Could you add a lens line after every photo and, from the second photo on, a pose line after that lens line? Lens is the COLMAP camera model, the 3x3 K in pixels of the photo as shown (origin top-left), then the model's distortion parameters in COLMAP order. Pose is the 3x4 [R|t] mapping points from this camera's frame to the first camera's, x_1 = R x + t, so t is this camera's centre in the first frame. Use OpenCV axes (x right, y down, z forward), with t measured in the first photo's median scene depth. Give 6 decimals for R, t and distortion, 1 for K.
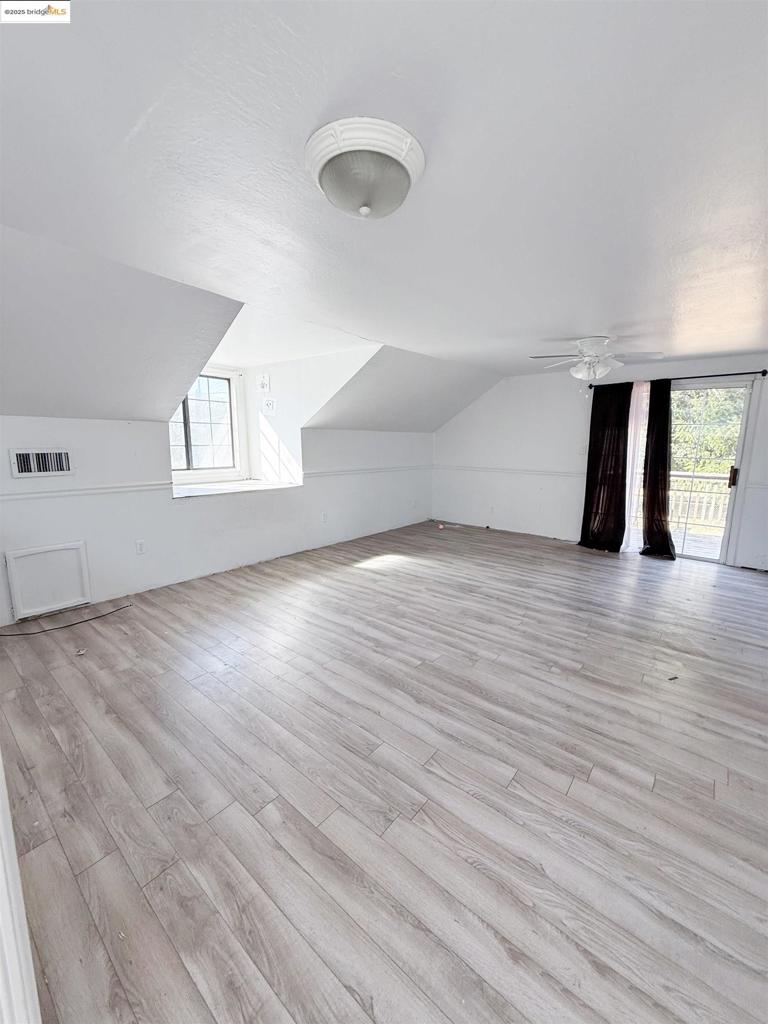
lens RADIAL K [[409.4, 0, 384.3], [0, 409.4, 508.3], [0, 0, 1]] dist [0.001459, 0.000258]
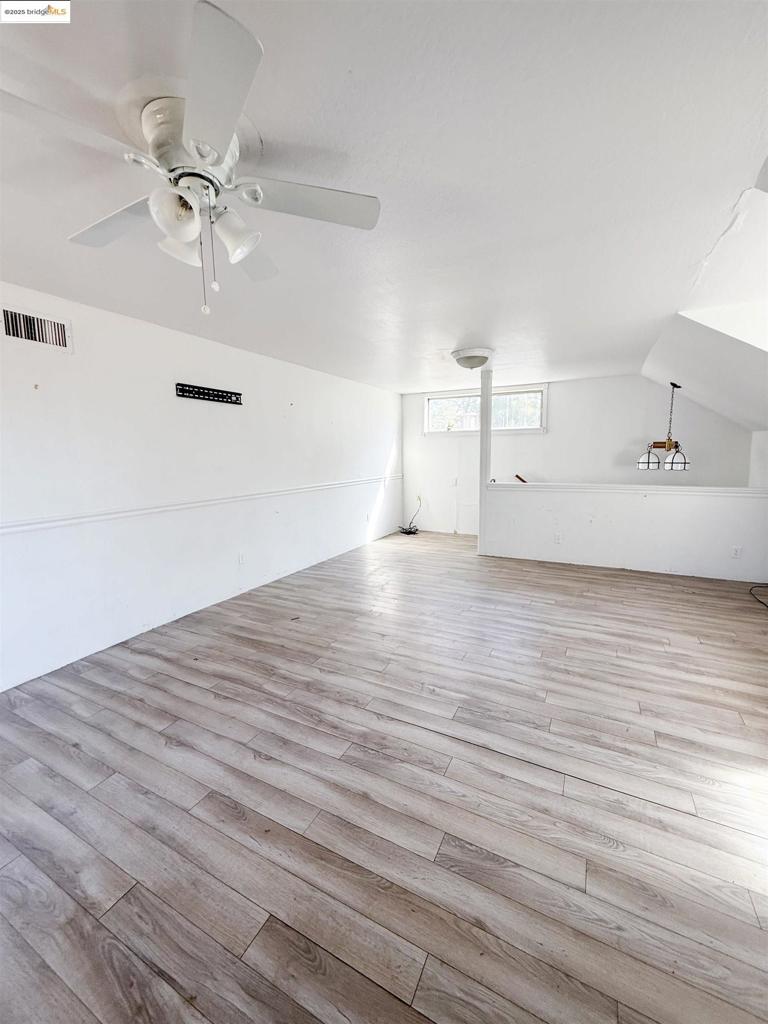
lens RADIAL K [[409.4, 0, 386.7], [0, 409.4, 511.0], [0, 0, 1]] dist [0.001459, 0.000258]
pose [[-0.976002, 0.030176, -0.215662, 0.454445], [-0.035550, 0.954988, 0.294507, -0.232370], [0.214841, 0.295106, -0.930997, 1.483147]]
